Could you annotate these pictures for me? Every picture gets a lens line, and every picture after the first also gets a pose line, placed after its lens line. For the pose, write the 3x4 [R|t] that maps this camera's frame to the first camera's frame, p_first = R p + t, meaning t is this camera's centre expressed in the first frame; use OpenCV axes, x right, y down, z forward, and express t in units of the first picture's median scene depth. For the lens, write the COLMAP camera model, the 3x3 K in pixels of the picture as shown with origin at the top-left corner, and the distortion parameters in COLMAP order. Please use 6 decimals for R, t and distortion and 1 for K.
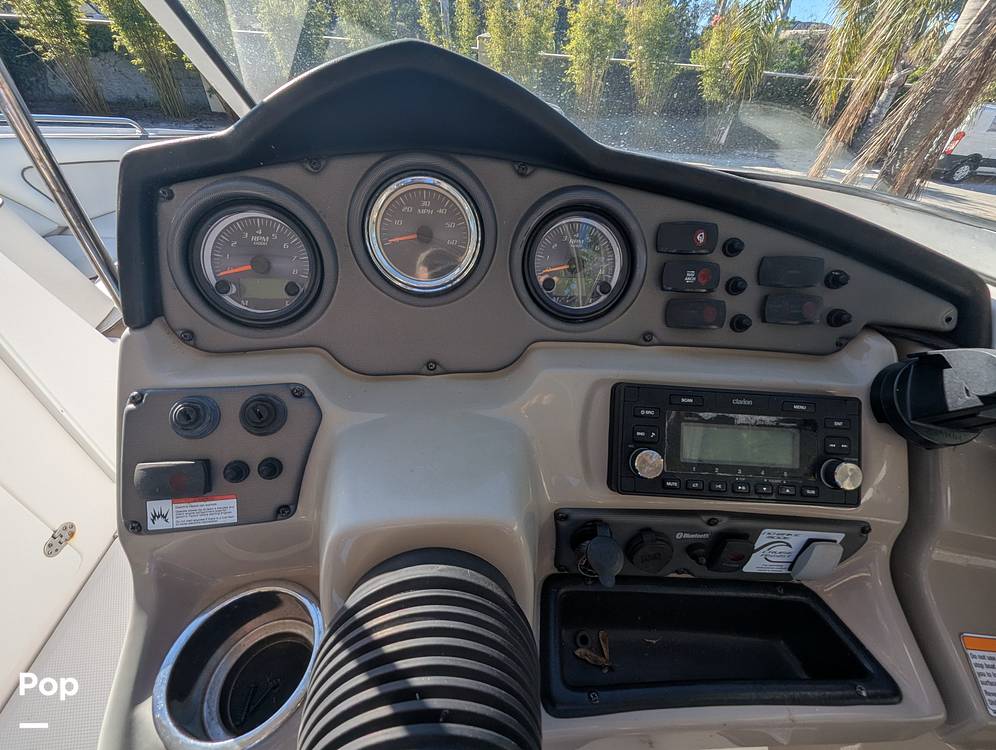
lens RADIAL K [[421.8, 0, 496.8], [0, 421.8, 378.5], [0, 0, 1]] dist [0.012565, -0.006923]
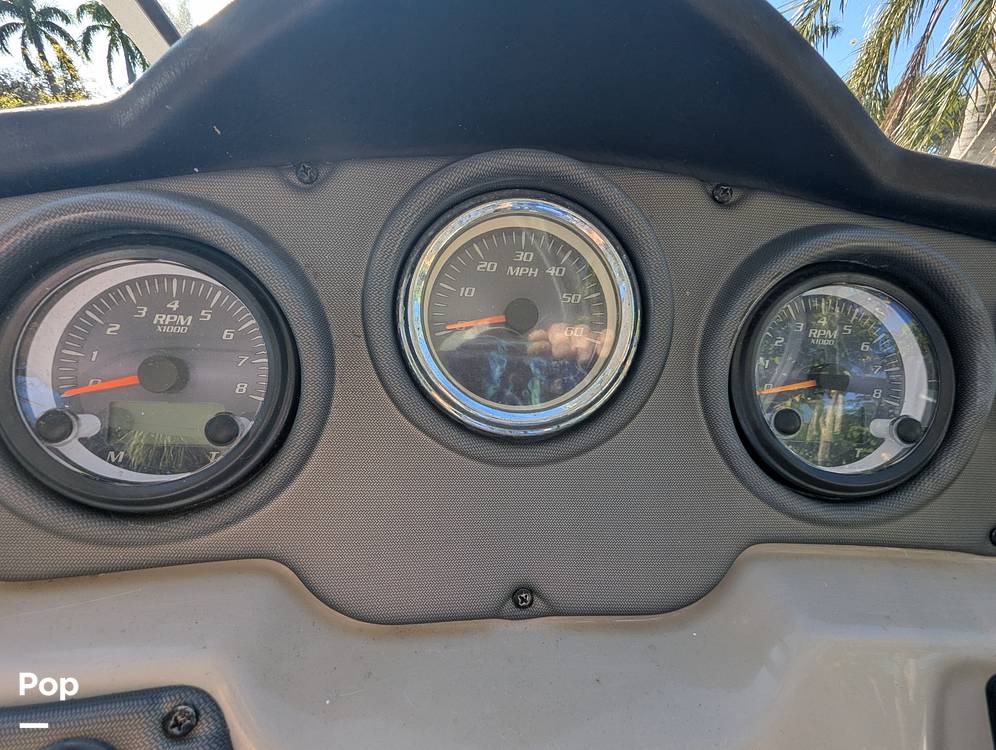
lens RADIAL K [[421.8, 0, 496.8], [0, 421.8, 378.5], [0, 0, 1]] dist [0.012565, -0.006923]
pose [[0.998907, 0.015203, -0.044189, -0.174959], [-0.024573, 0.975199, -0.219959, -0.164845], [0.039749, 0.220805, 0.974508, 0.546229]]
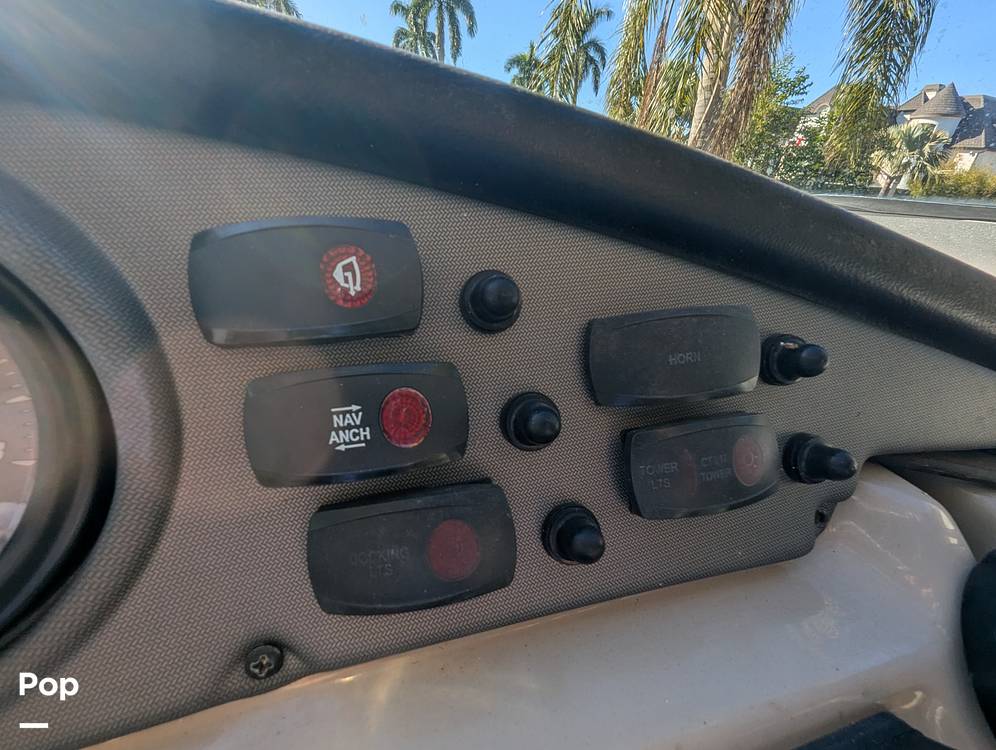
lens RADIAL K [[421.8, 0, 496.8], [0, 421.8, 378.5], [0, 0, 1]] dist [0.012565, -0.006923]
pose [[0.946801, -0.143815, 0.287898, 0.482184], [0.188762, 0.972717, -0.134871, -0.222518], [-0.260647, 0.182040, 0.948116, 0.747997]]
